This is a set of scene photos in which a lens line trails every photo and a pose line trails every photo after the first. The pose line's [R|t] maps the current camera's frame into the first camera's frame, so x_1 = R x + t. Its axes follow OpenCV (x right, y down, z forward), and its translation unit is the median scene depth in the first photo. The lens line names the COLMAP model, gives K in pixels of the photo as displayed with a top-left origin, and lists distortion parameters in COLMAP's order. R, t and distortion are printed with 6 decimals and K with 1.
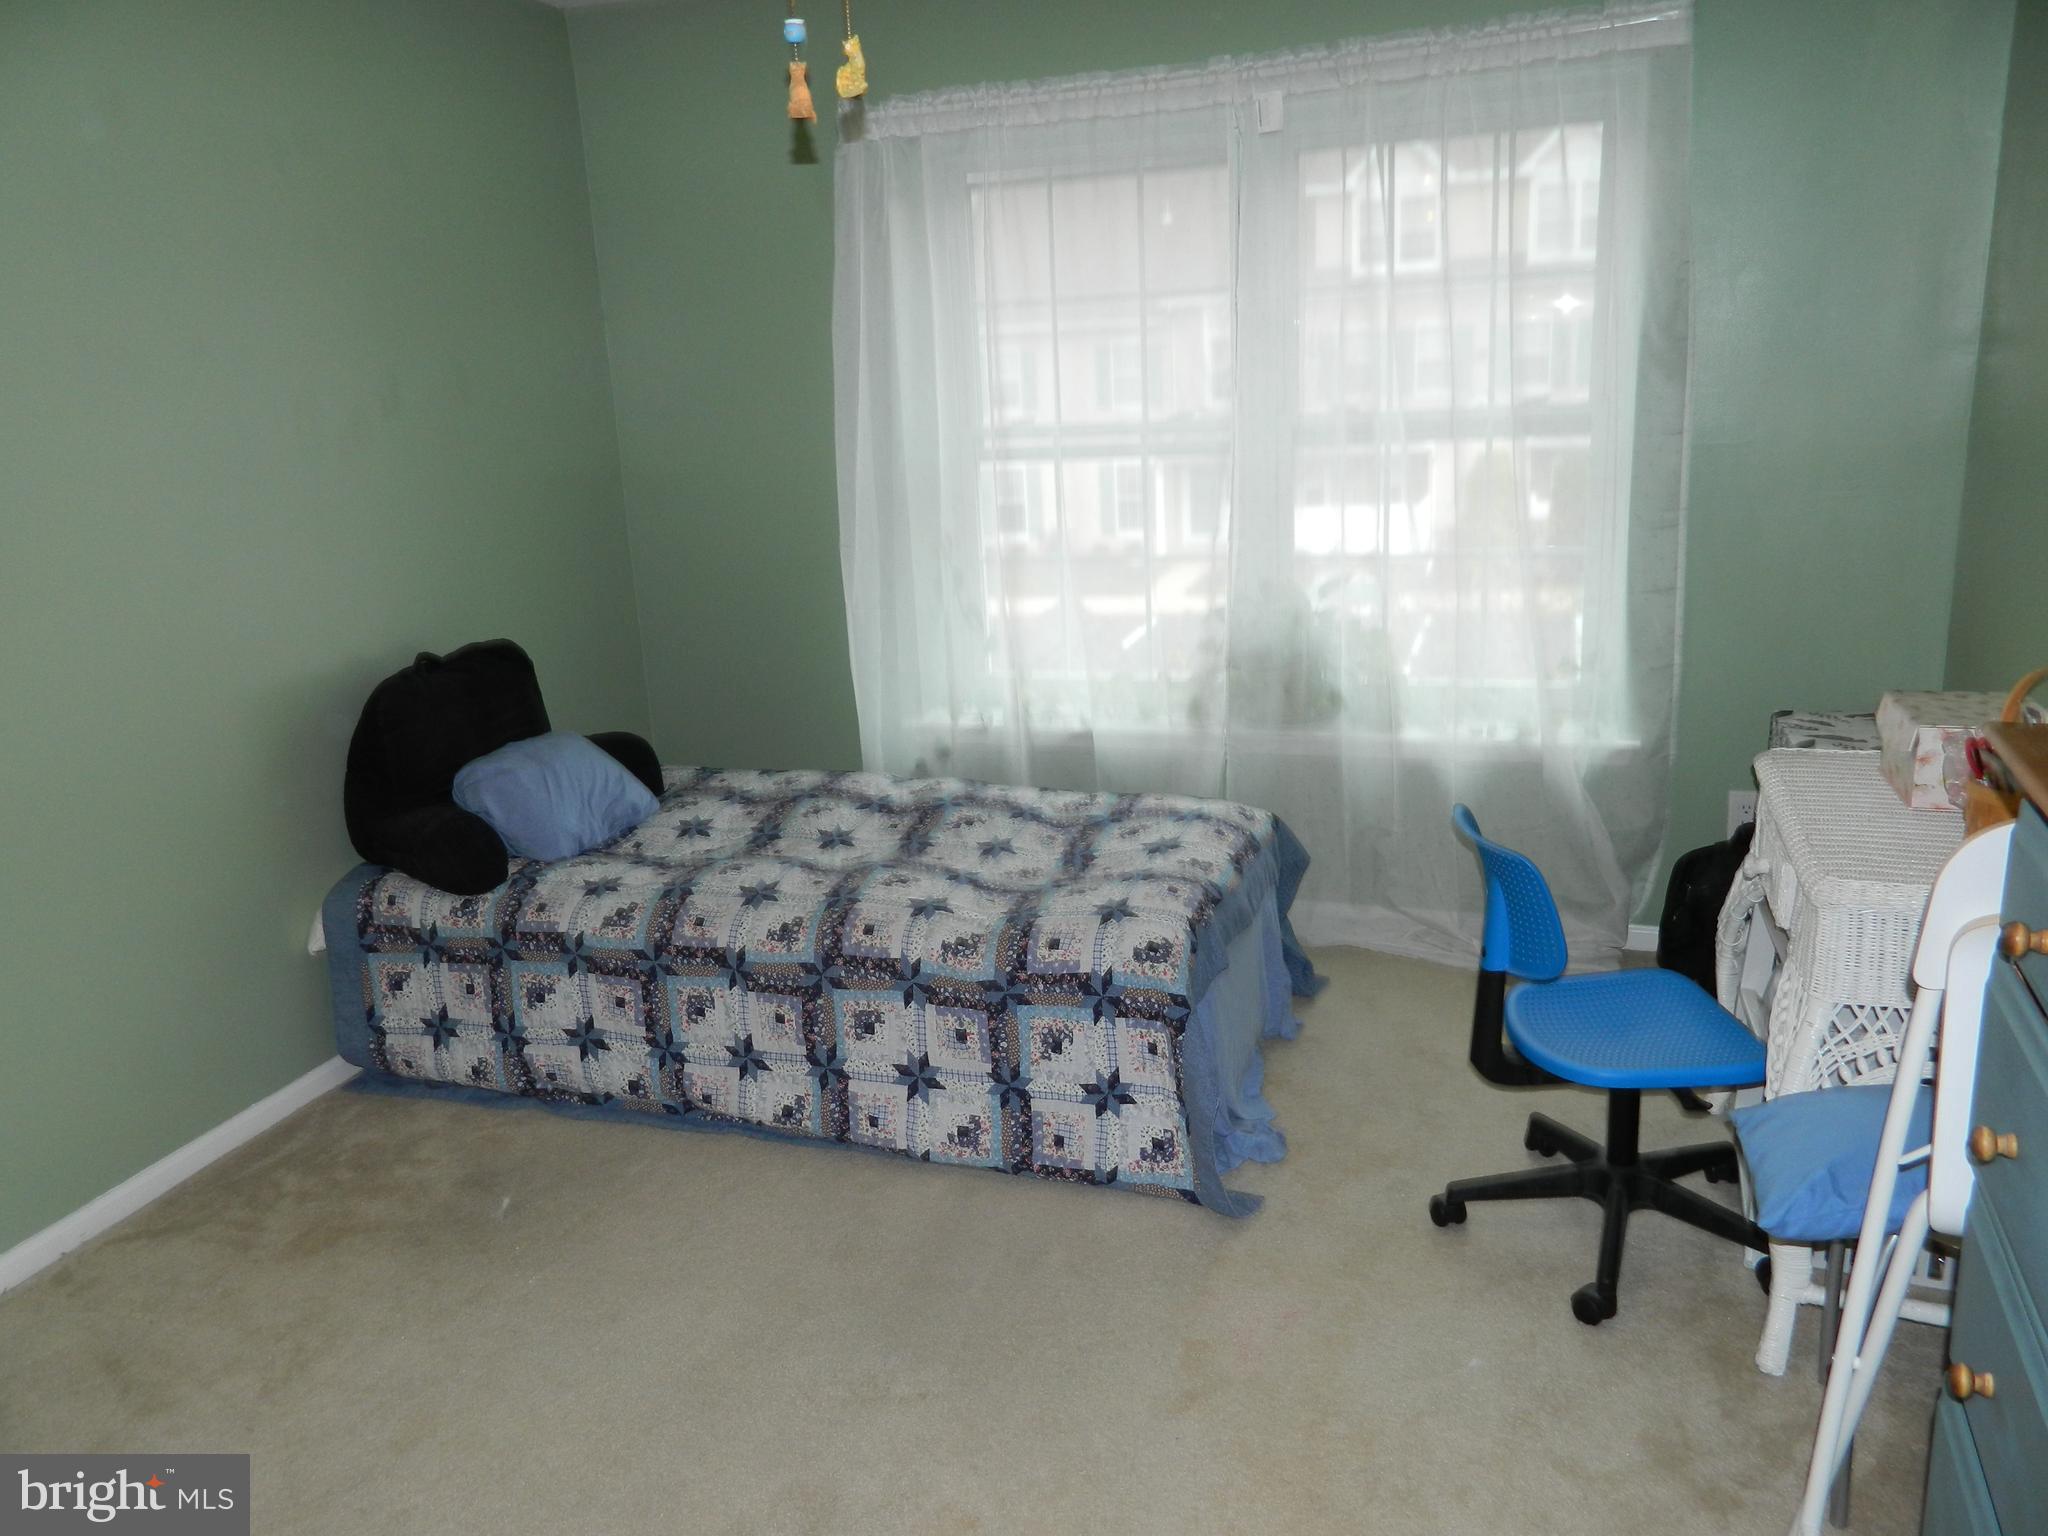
lens RADIAL K [[1567.7, 0, 1023.5], [0, 1567.7, 767.4], [0, 0, 1]] dist [0.008410, 0.005767]
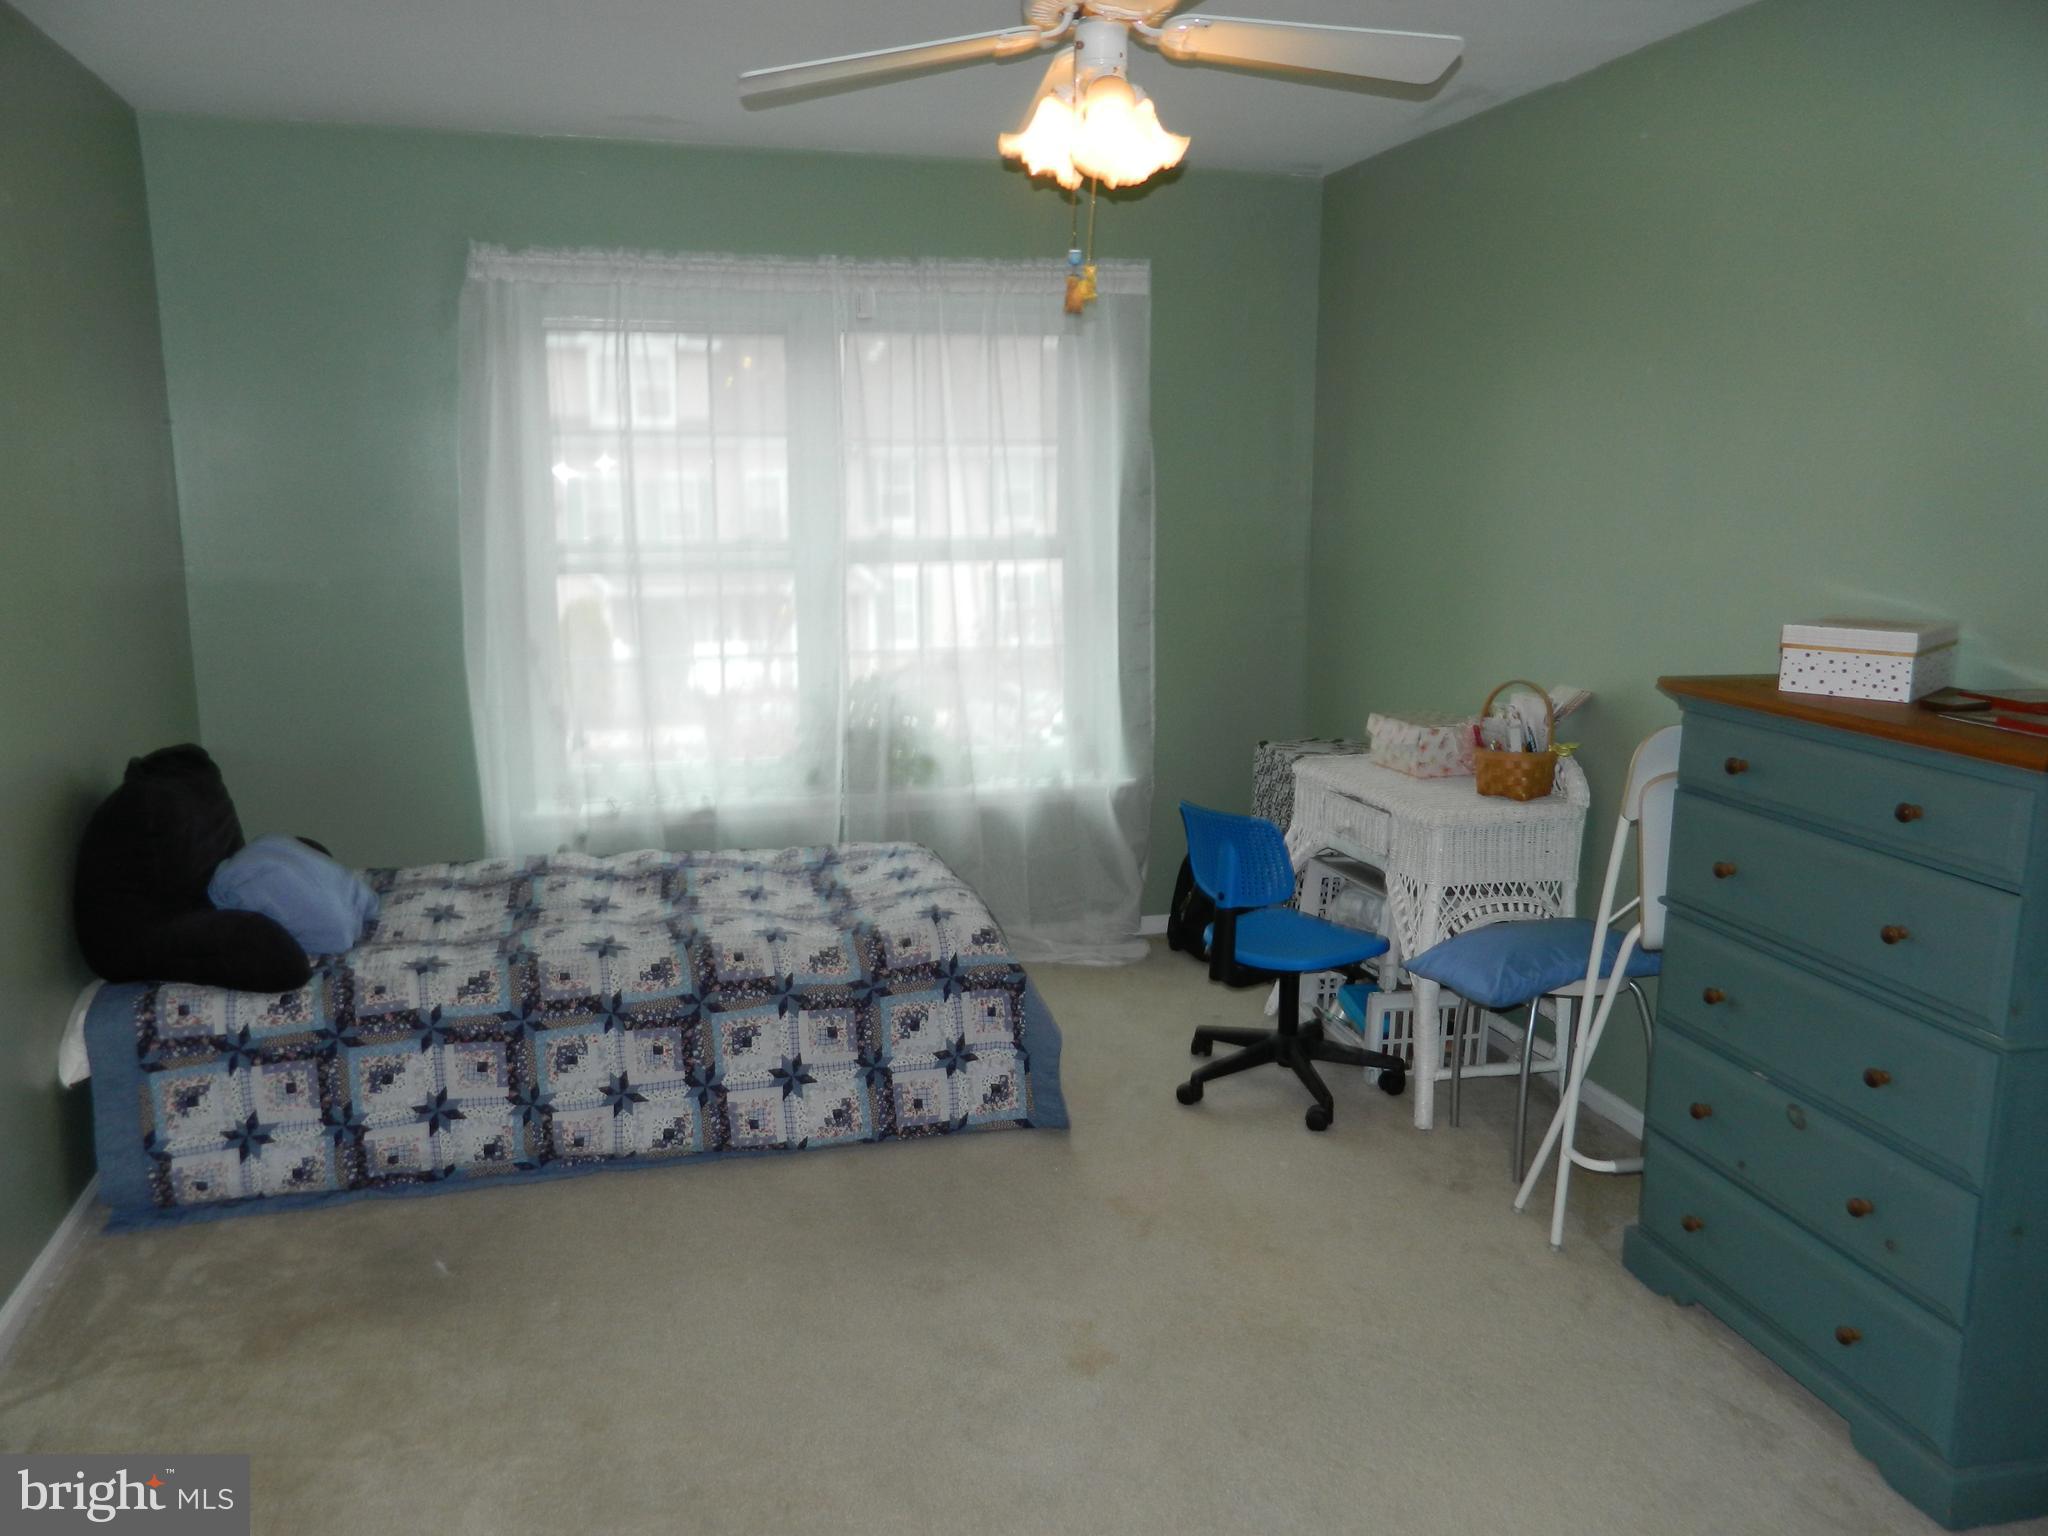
lens RADIAL K [[1549.7, 0, 1022.5], [0, 1549.7, 776.6], [0, 0, 1]] dist [0.003569, 0.004610]
pose [[0.820135, -0.056905, 0.569334, -0.550301], [0.108710, 0.992415, -0.057406, 0.057540], [-0.561748, 0.108973, 0.820100, -0.069583]]
